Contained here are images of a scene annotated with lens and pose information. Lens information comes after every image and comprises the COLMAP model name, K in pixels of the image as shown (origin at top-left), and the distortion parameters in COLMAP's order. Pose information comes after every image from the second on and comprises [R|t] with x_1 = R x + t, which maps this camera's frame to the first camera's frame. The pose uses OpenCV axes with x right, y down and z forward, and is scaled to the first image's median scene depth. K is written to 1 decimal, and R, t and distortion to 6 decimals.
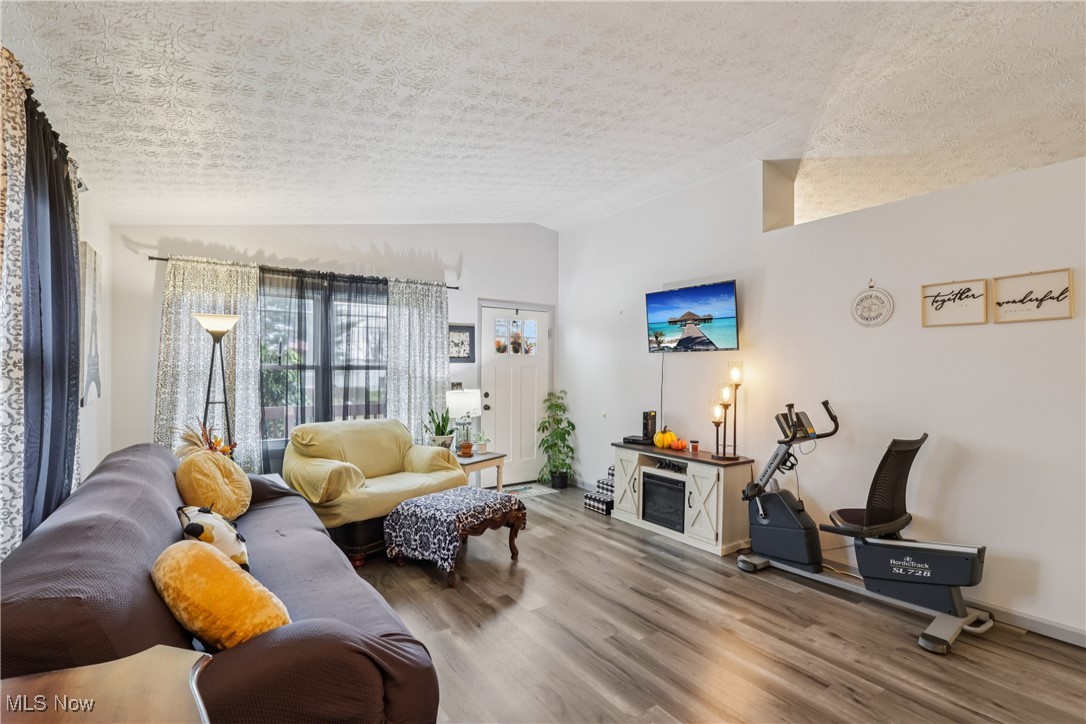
lens RADIAL K [[509.9, 0, 540.3], [0, 509.9, 364.1], [0, 0, 1]] dist [-0.000634, 0.000419]
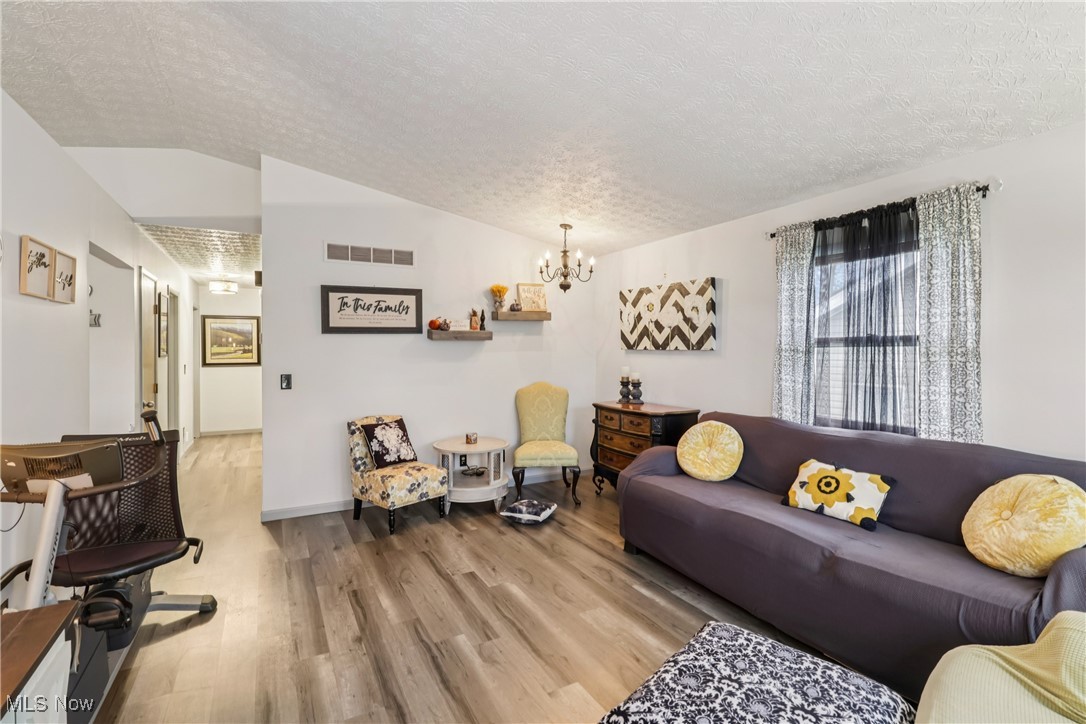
lens RADIAL K [[509.9, 0, 542.3], [0, 509.9, 358.6], [0, 0, 1]] dist [-0.000634, 0.000419]
pose [[-0.994900, -0.007454, 0.100590, -0.025840], [-0.006416, 0.999923, 0.010640, 0.003946], [-0.100662, 0.009940, -0.994871, 1.059124]]
